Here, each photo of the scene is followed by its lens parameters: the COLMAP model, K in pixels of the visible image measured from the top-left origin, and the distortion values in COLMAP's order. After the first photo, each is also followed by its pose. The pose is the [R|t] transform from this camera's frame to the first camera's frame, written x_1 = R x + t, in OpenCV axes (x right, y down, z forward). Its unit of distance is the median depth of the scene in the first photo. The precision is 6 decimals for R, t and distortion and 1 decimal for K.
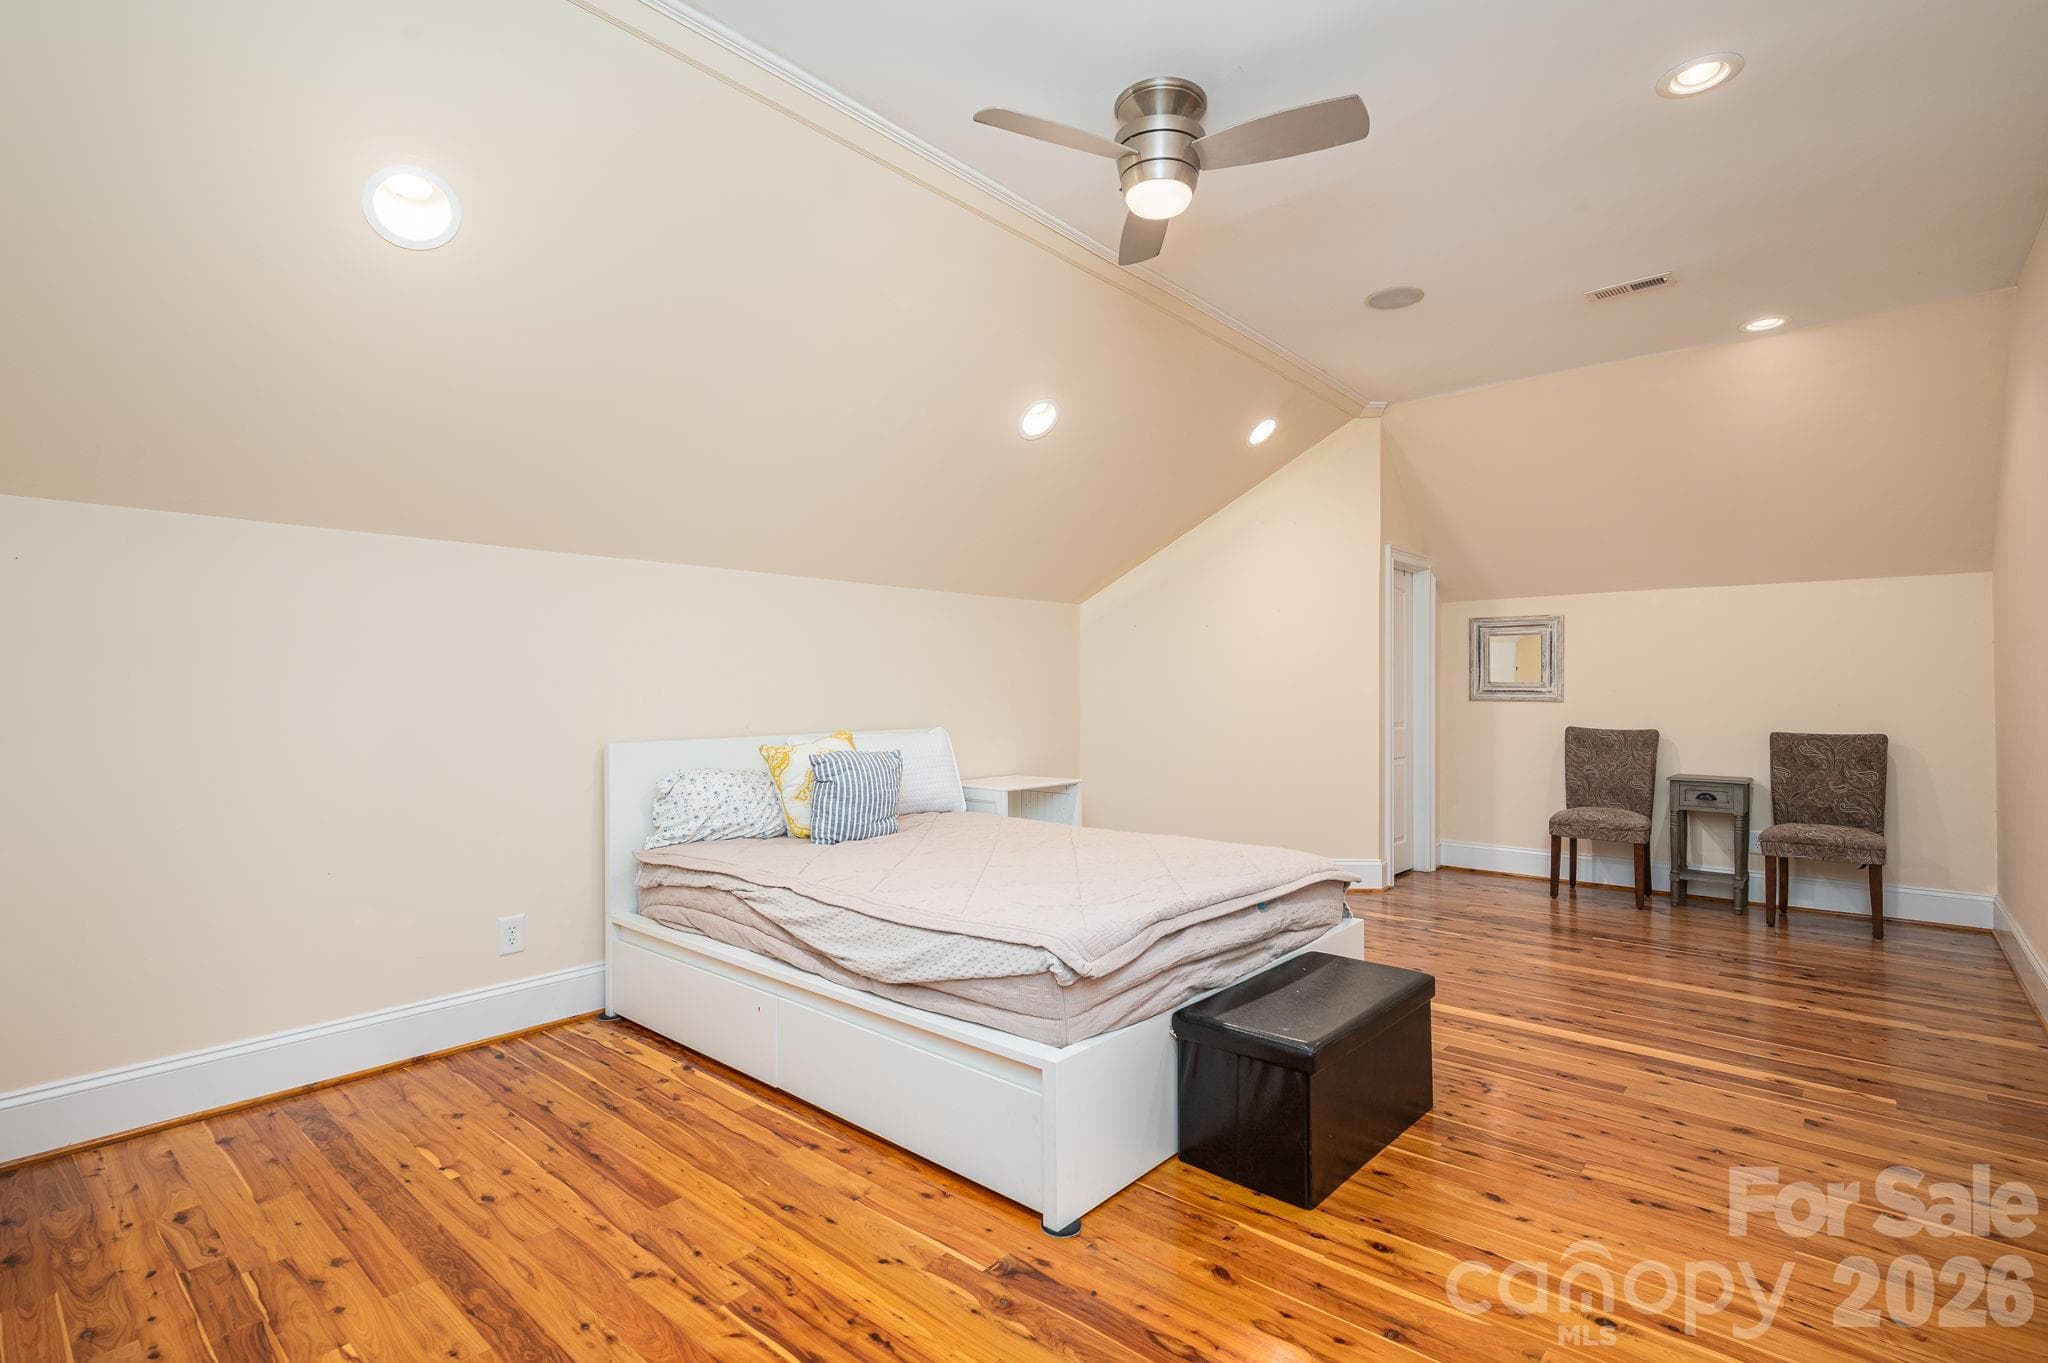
lens RADIAL K [[994.0, 0, 1028.6], [0, 994.0, 682.1], [0, 0, 1]] dist [-0.004711, 0.000955]
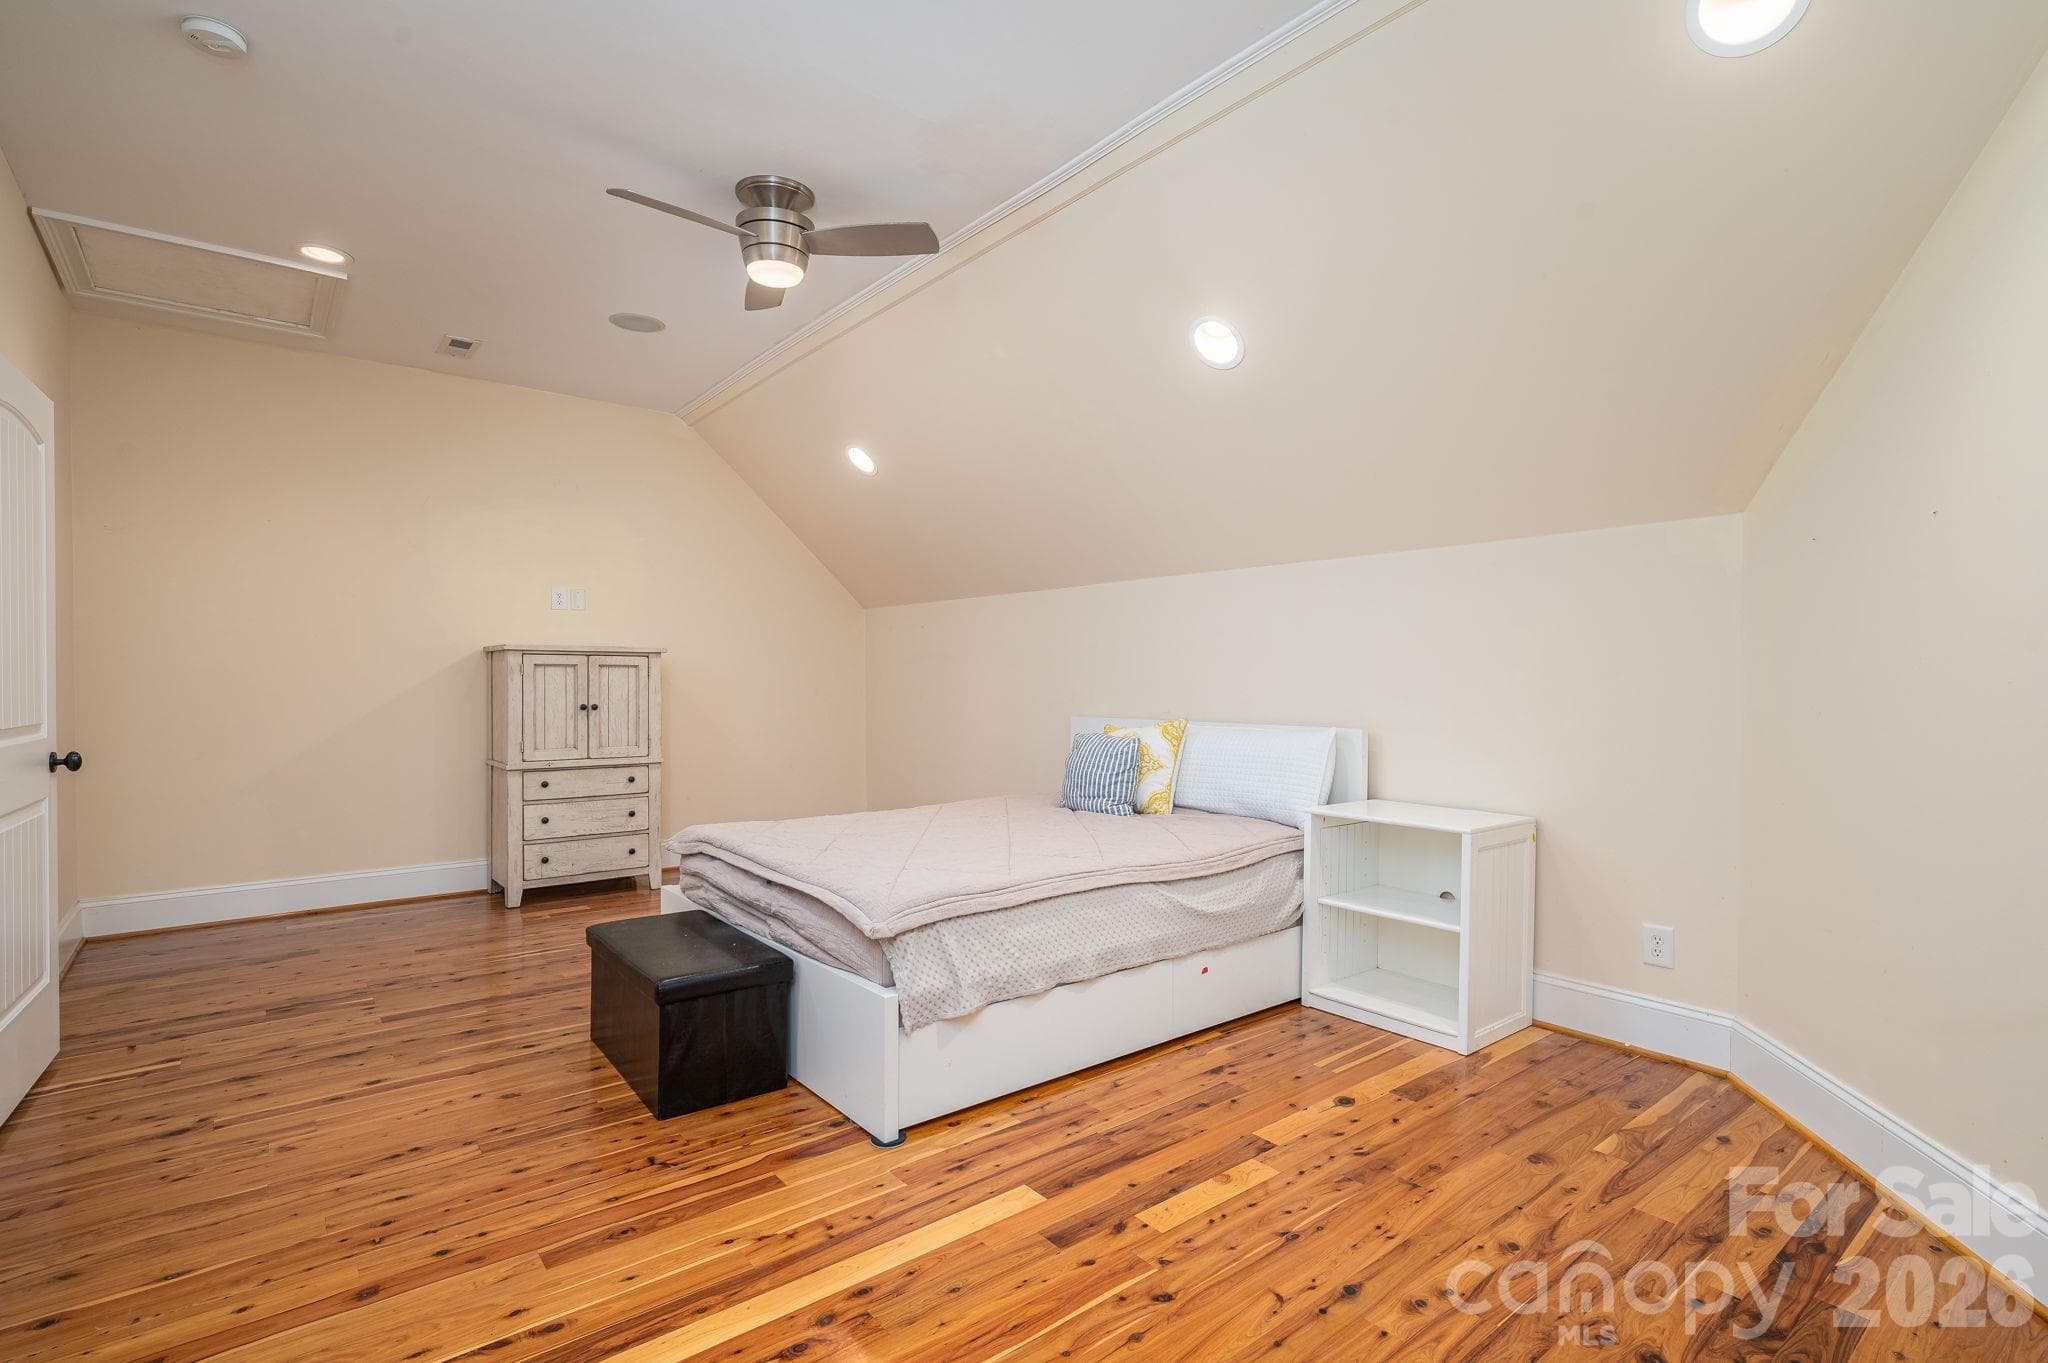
lens RADIAL K [[994.0, 0, 1032.9], [0, 994.0, 680.8], [0, 0, 1]] dist [-0.004711, 0.000955]
pose [[-0.195111, 0.004242, -0.980772, 1.236205], [0.001695, 0.999991, 0.003987, 0.005897], [0.980780, -0.000884, -0.195116, 1.502677]]
